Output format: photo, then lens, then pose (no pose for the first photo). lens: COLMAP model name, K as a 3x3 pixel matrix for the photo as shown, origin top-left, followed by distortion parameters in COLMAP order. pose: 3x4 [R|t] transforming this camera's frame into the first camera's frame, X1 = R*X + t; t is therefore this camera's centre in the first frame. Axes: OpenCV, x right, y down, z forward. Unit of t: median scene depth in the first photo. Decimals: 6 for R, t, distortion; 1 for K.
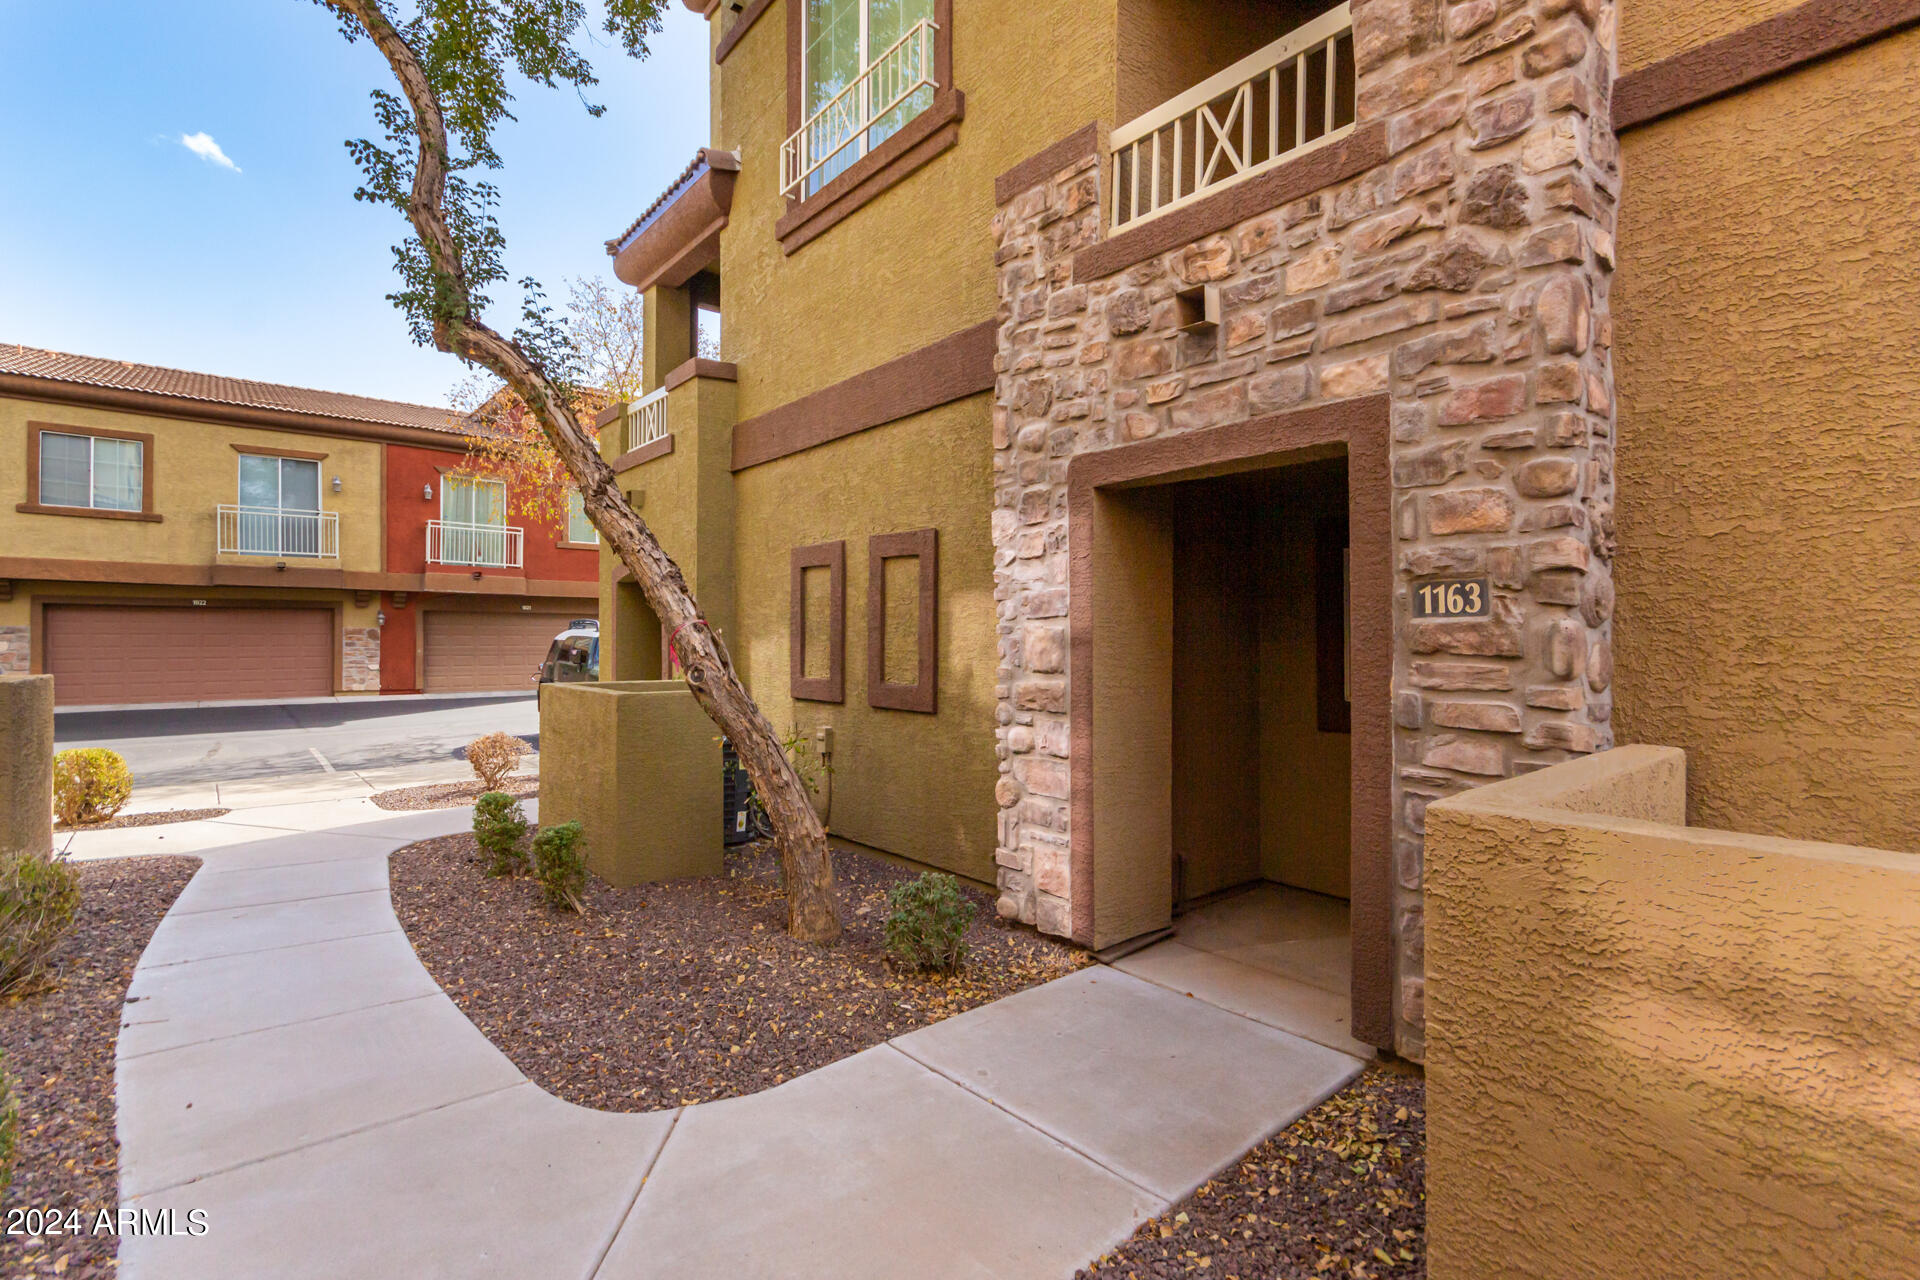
lens RADIAL K [[891.8, 0, 973.4], [0, 891.8, 641.2], [0, 0, 1]] dist [0.002970, 0.003043]
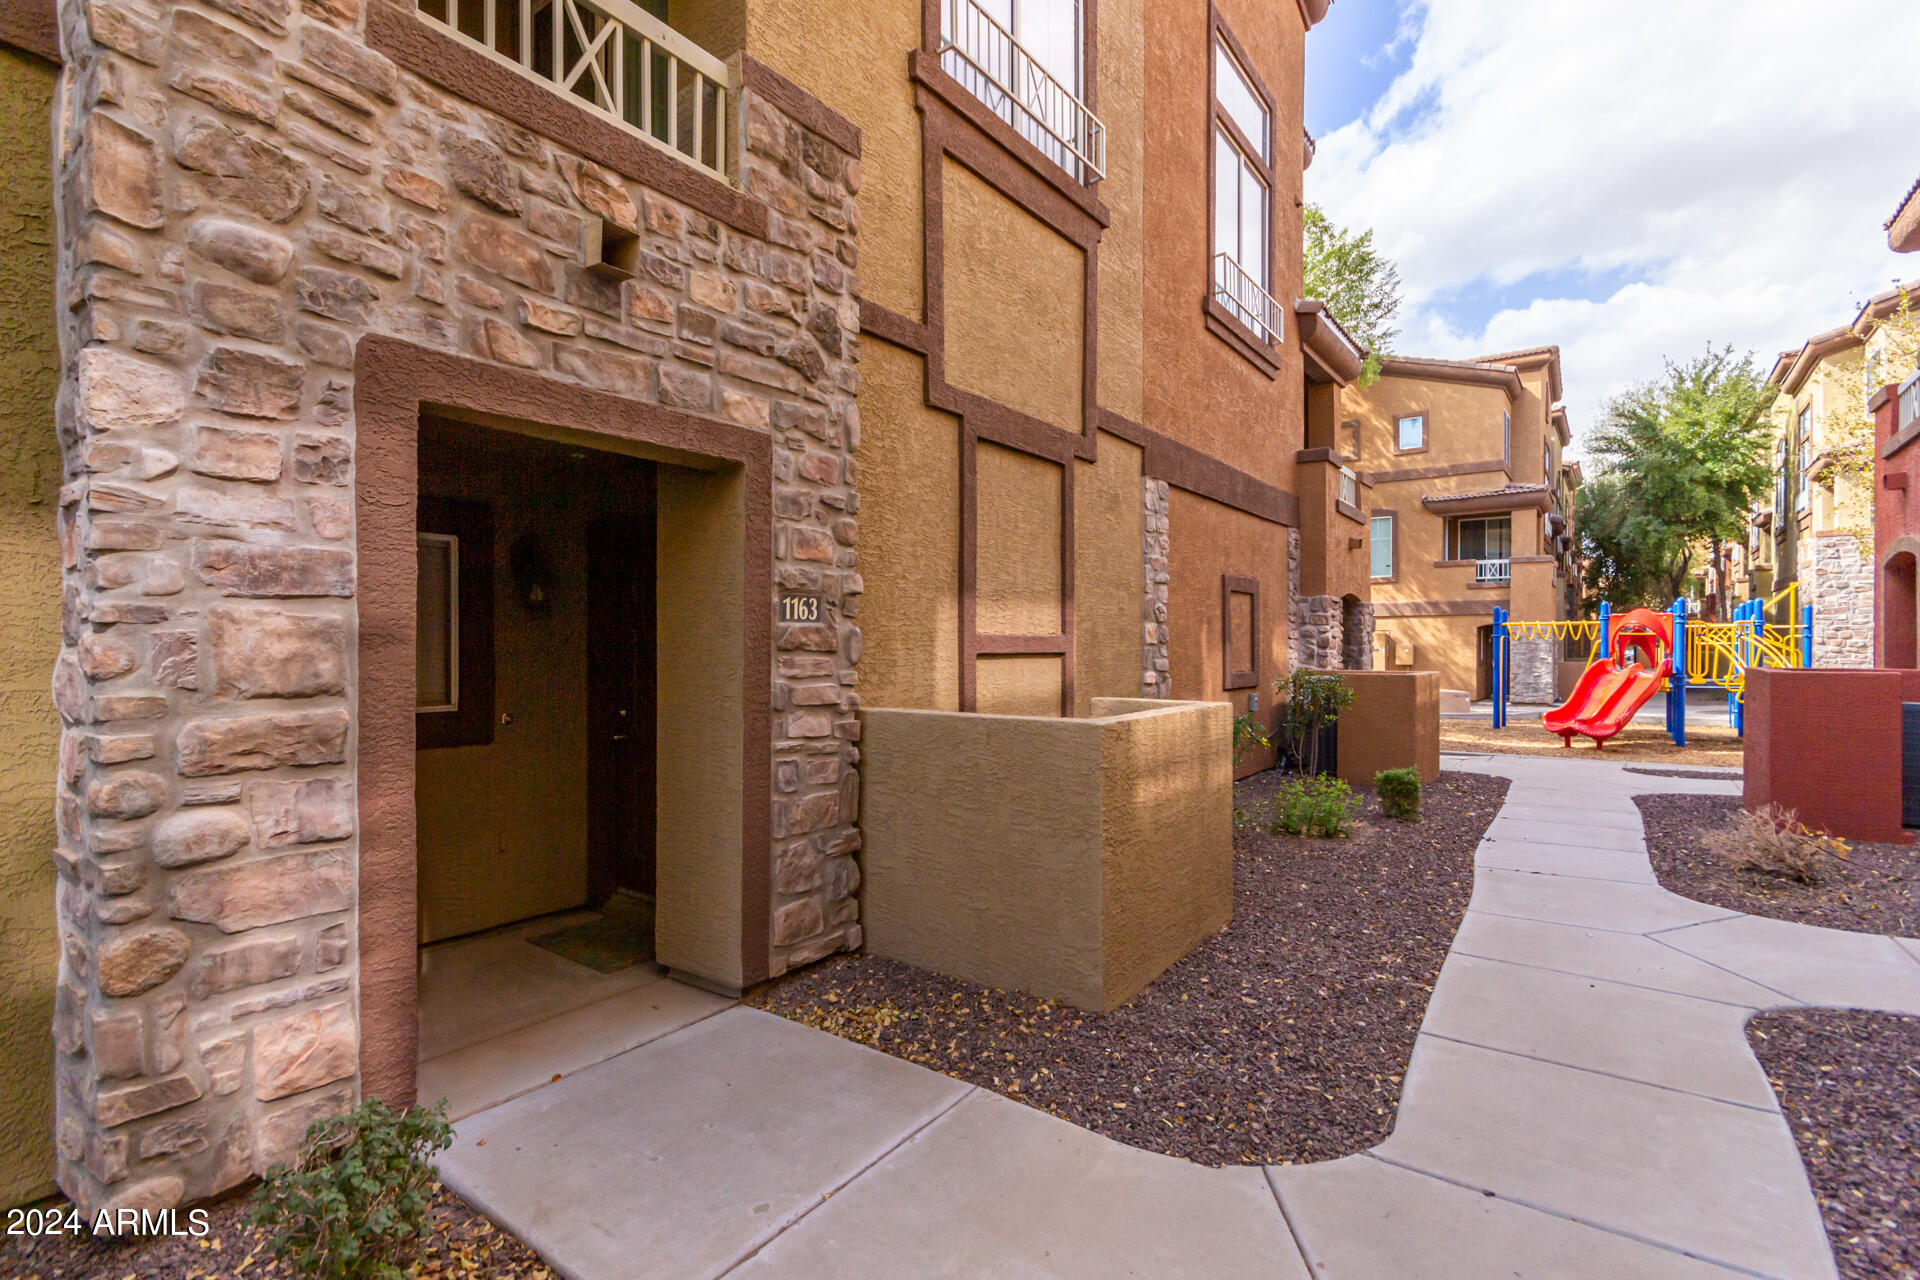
lens RADIAL K [[891.8, 0, 972.8], [0, 891.8, 647.0], [0, 0, 1]] dist [0.002970, 0.003043]
pose [[-0.233271, -0.006143, 0.972392, -0.718684], [-0.001234, 0.999981, 0.006022, 0.001057], [-0.972411, 0.000205, -0.233274, 0.937930]]
